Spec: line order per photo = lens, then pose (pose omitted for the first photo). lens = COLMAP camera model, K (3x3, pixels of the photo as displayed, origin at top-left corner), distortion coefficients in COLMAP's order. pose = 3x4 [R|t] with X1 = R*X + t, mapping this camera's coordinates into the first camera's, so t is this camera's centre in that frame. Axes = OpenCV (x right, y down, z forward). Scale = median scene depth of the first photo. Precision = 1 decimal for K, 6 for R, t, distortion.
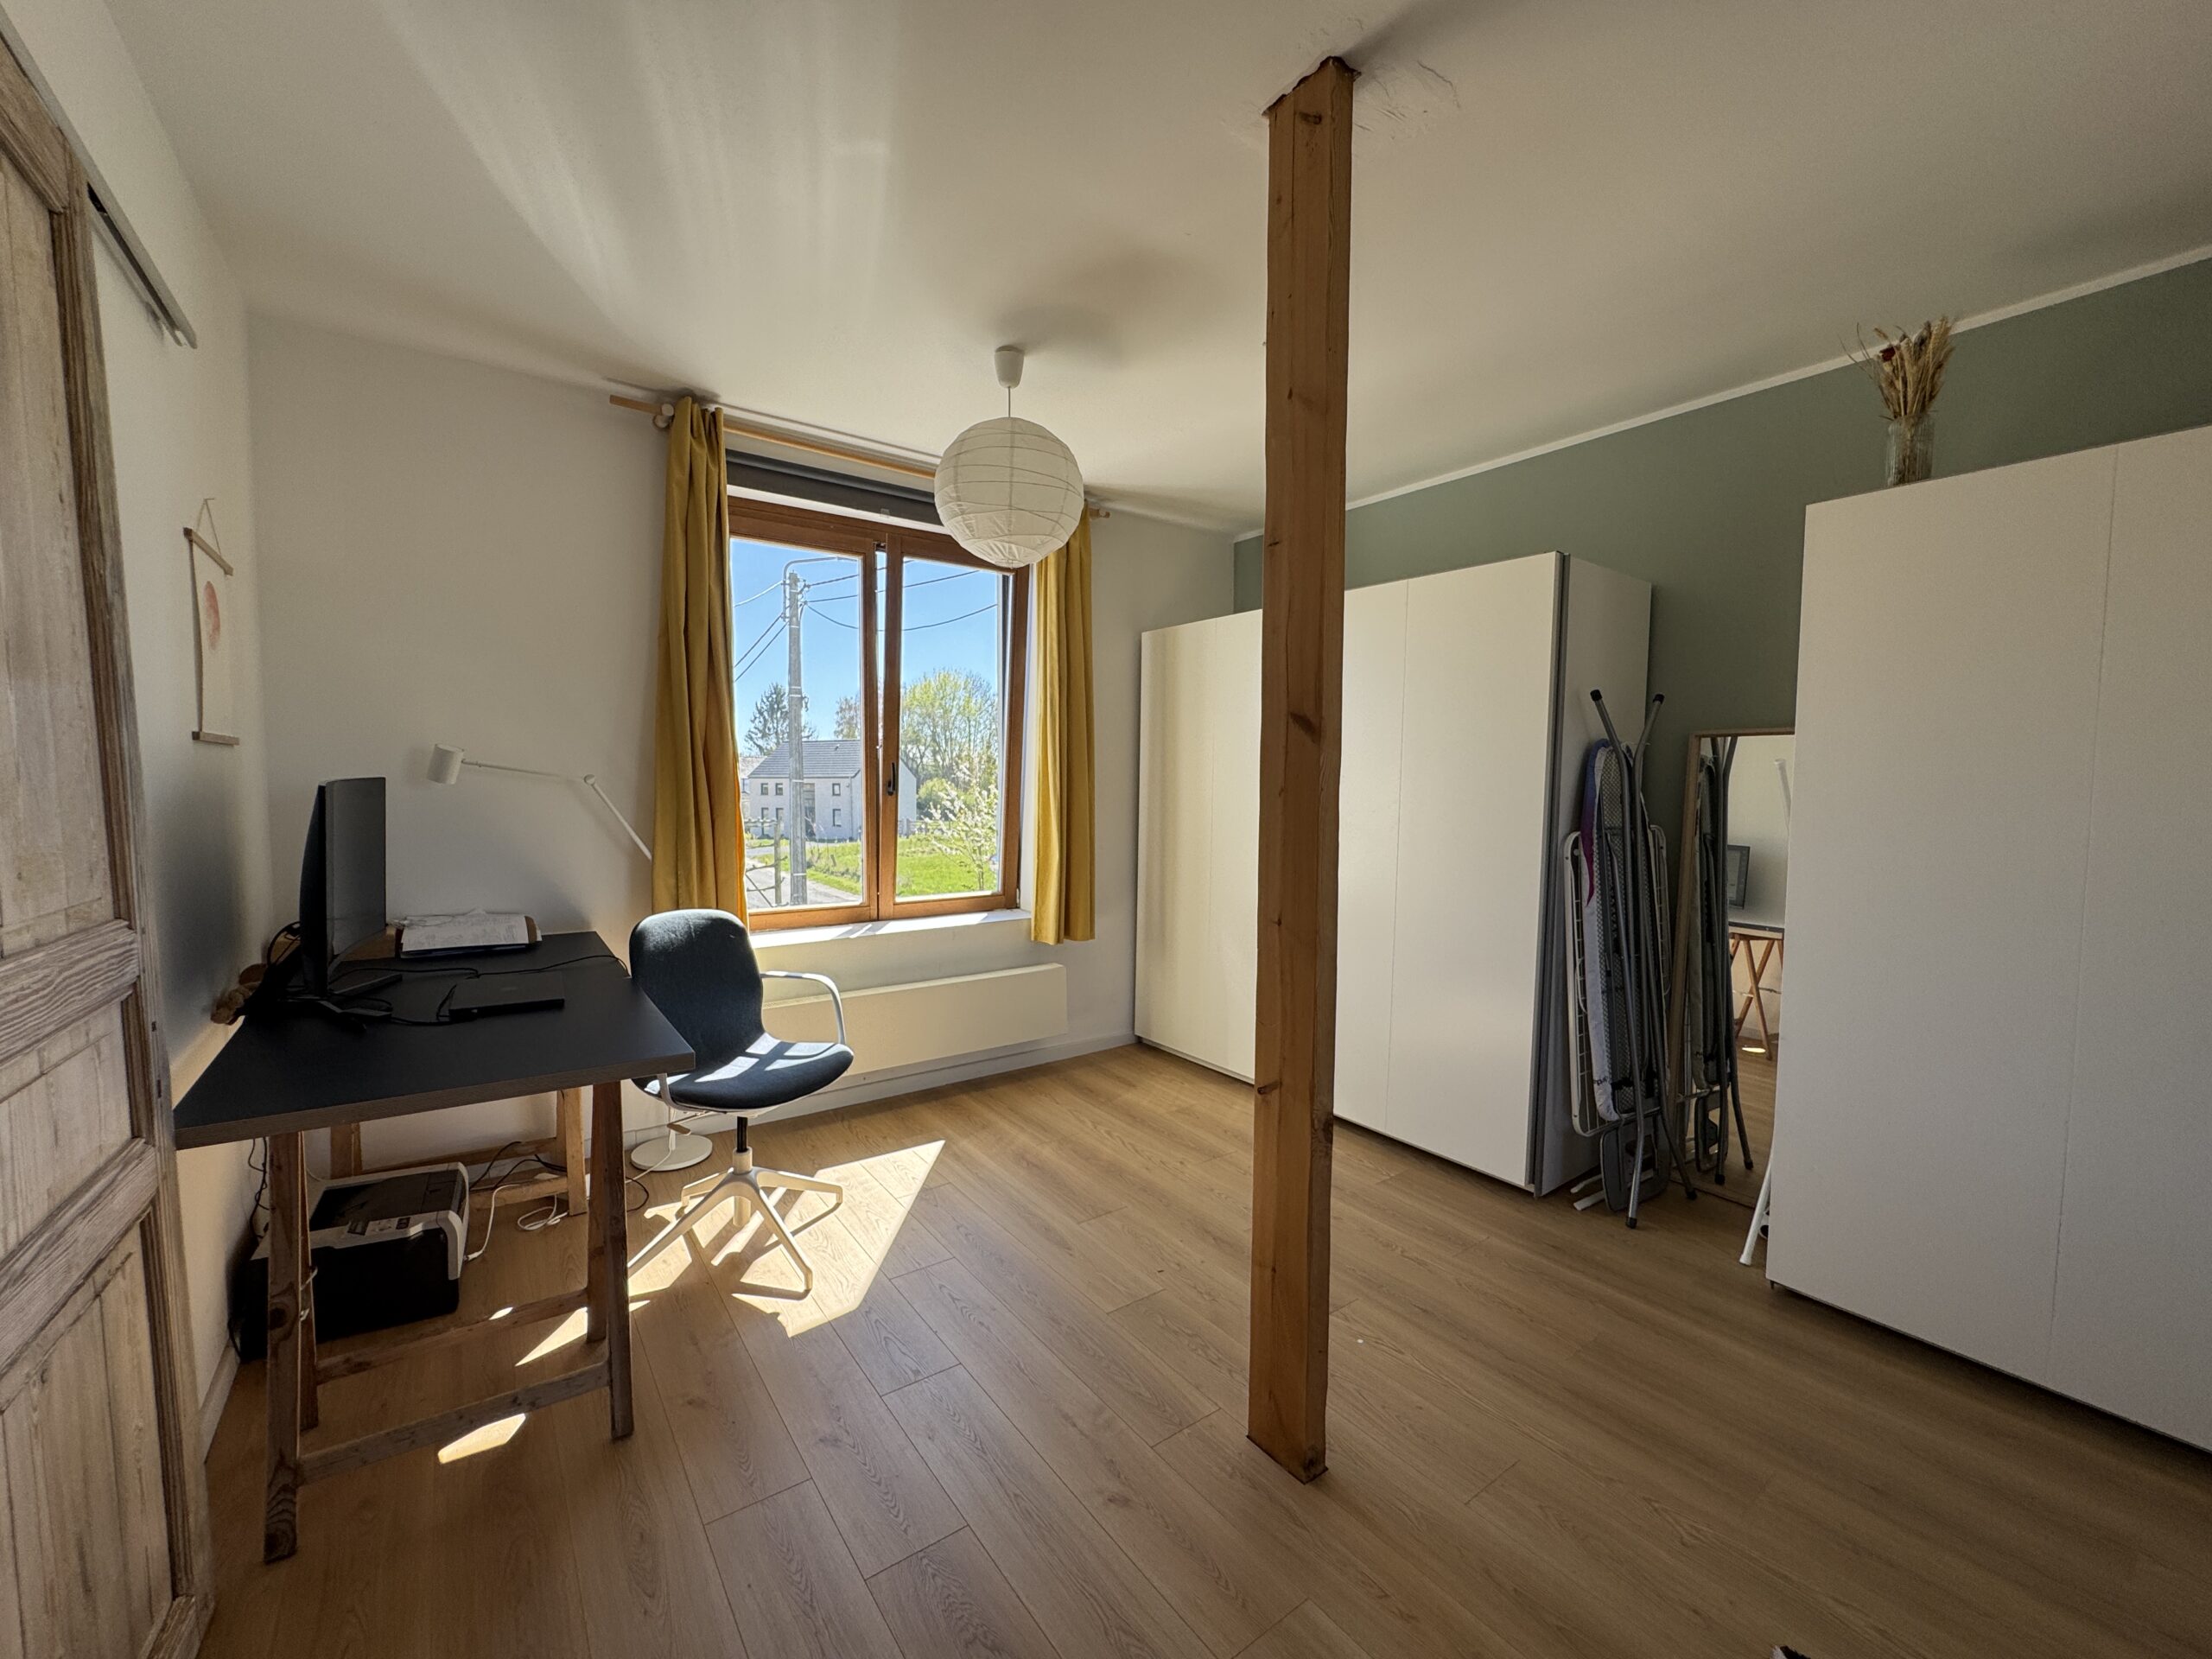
lens RADIAL K [[890.6, 0, 1106.0], [0, 890.6, 829.5], [0, 0, 1]] dist [0.001599, -0.000128]
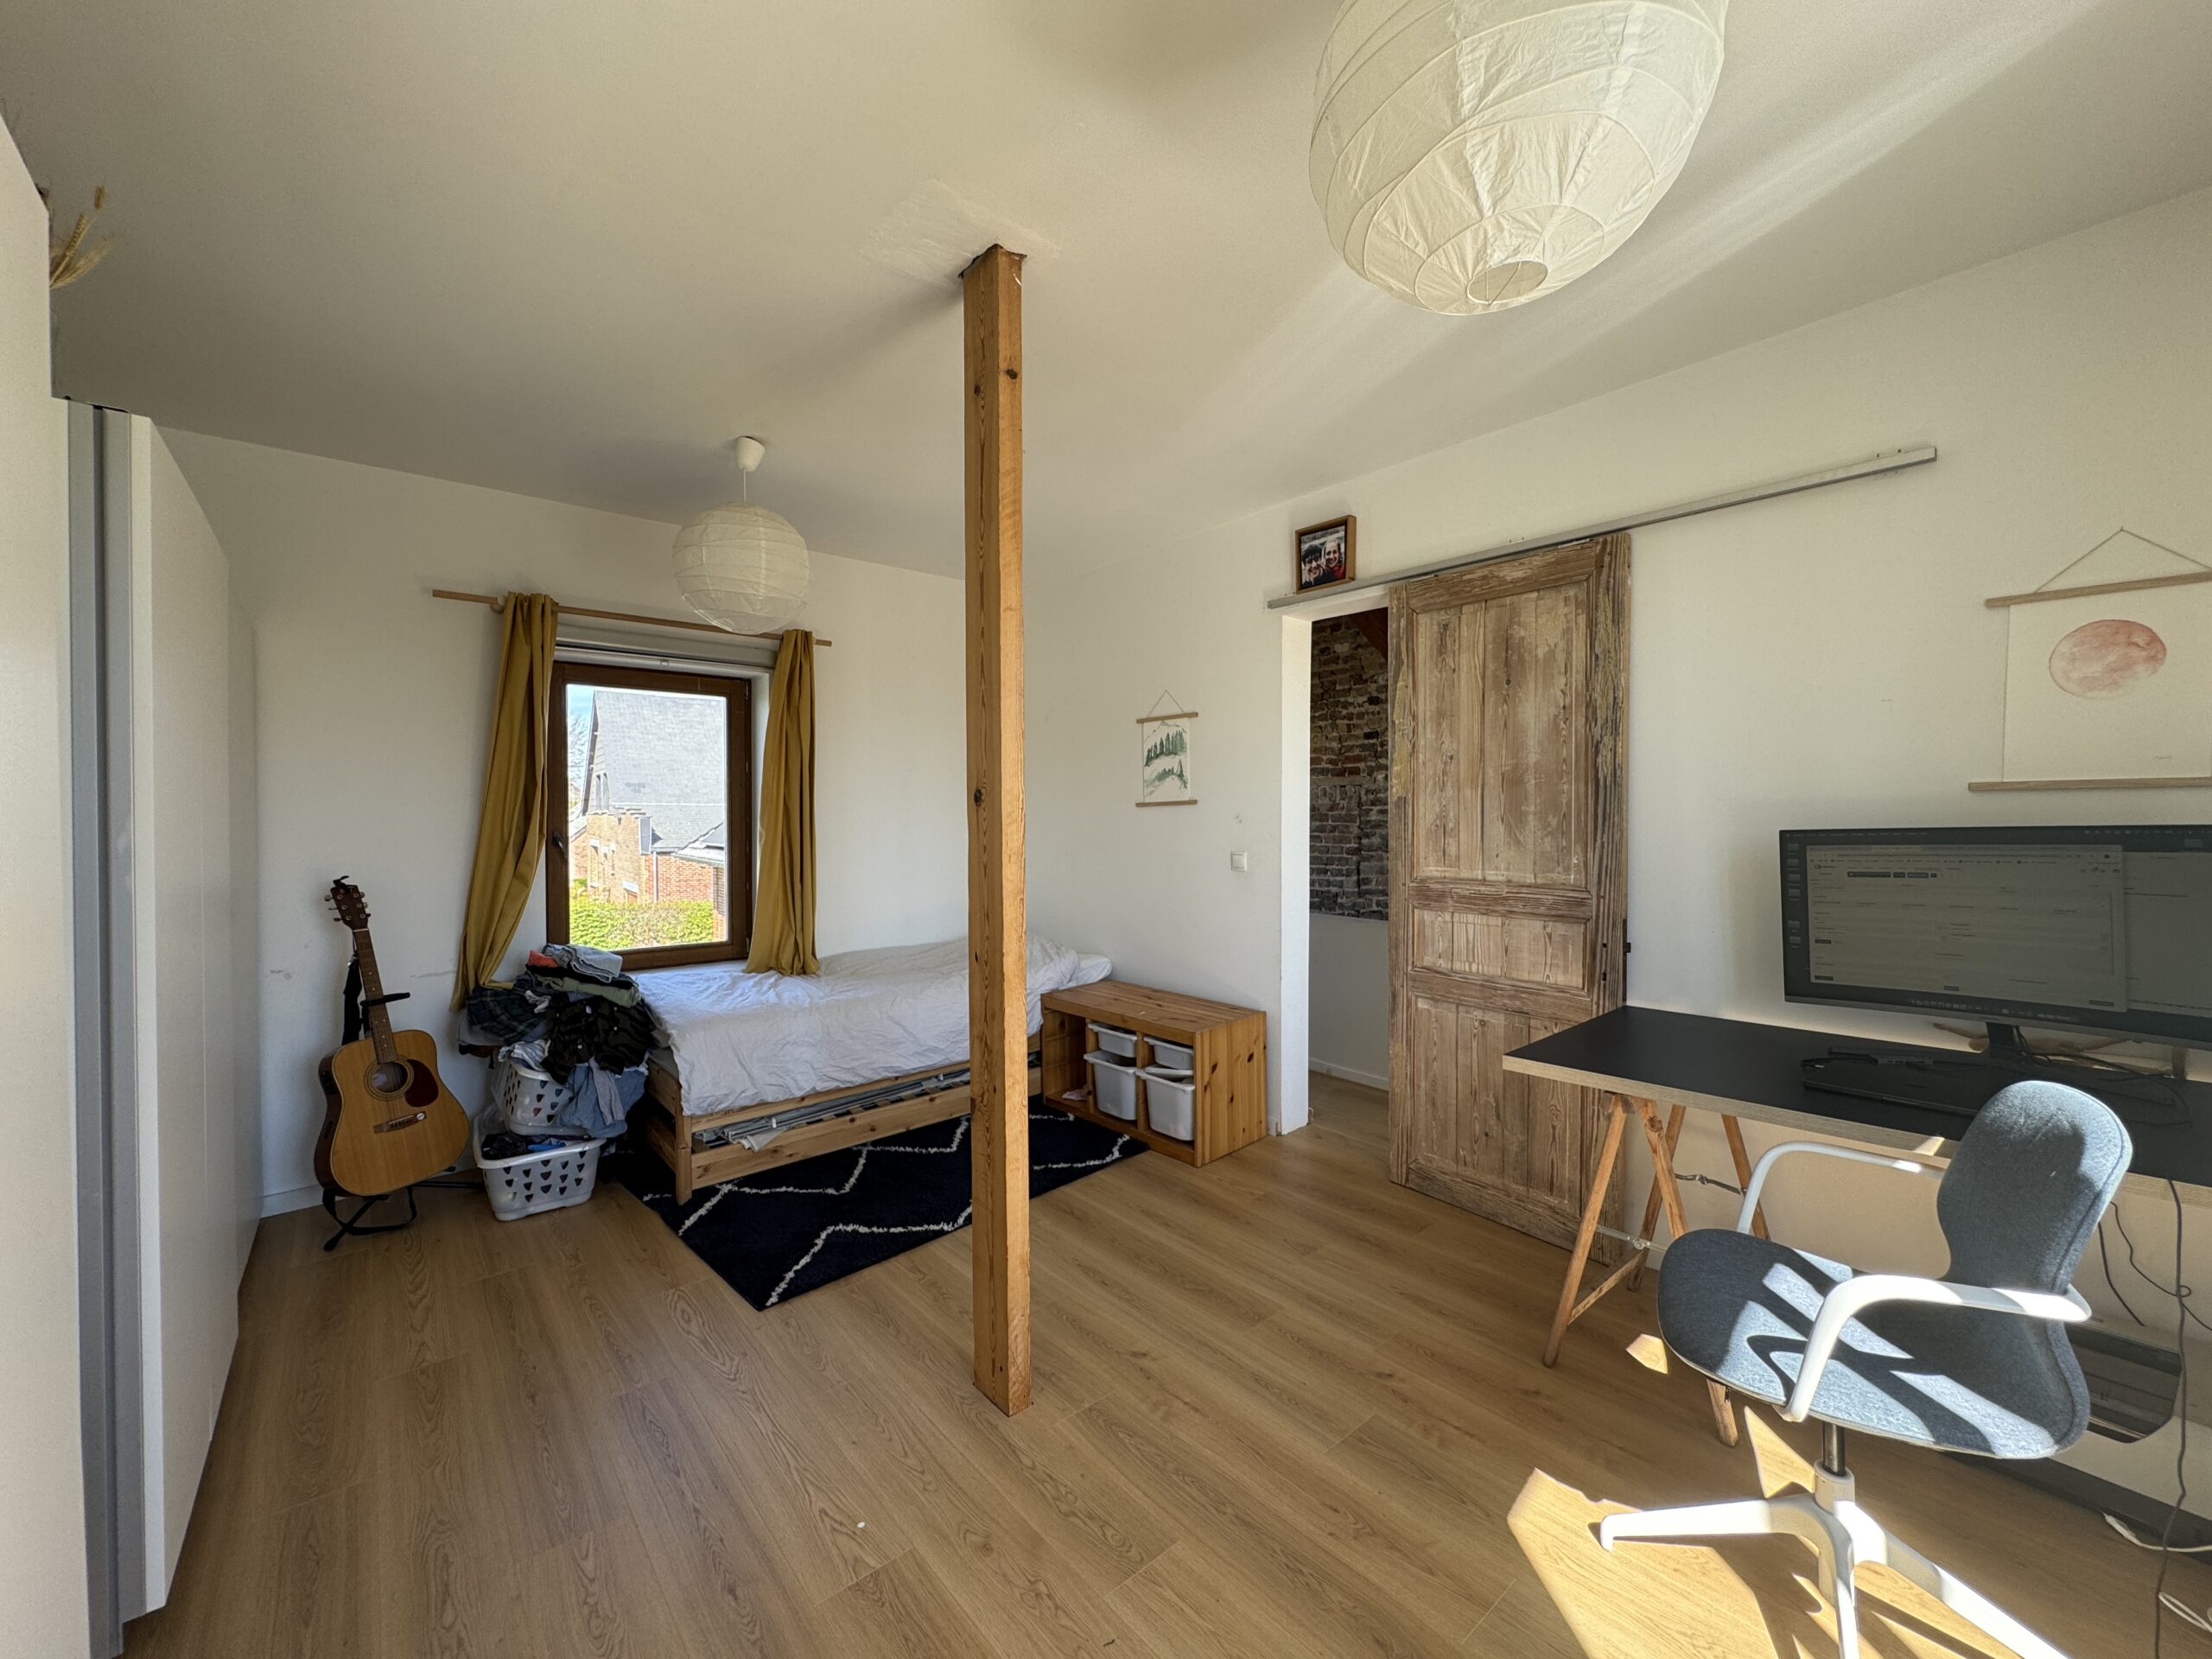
lens RADIAL K [[890.6, 0, 1106.0], [0, 890.6, 829.5], [0, 0, 1]] dist [0.001599, -0.000128]
pose [[-0.996920, 0.006398, -0.078167, 0.147436], [0.000160, 0.996830, 0.079559, -0.139590], [0.078428, 0.079302, -0.993761, 2.033390]]
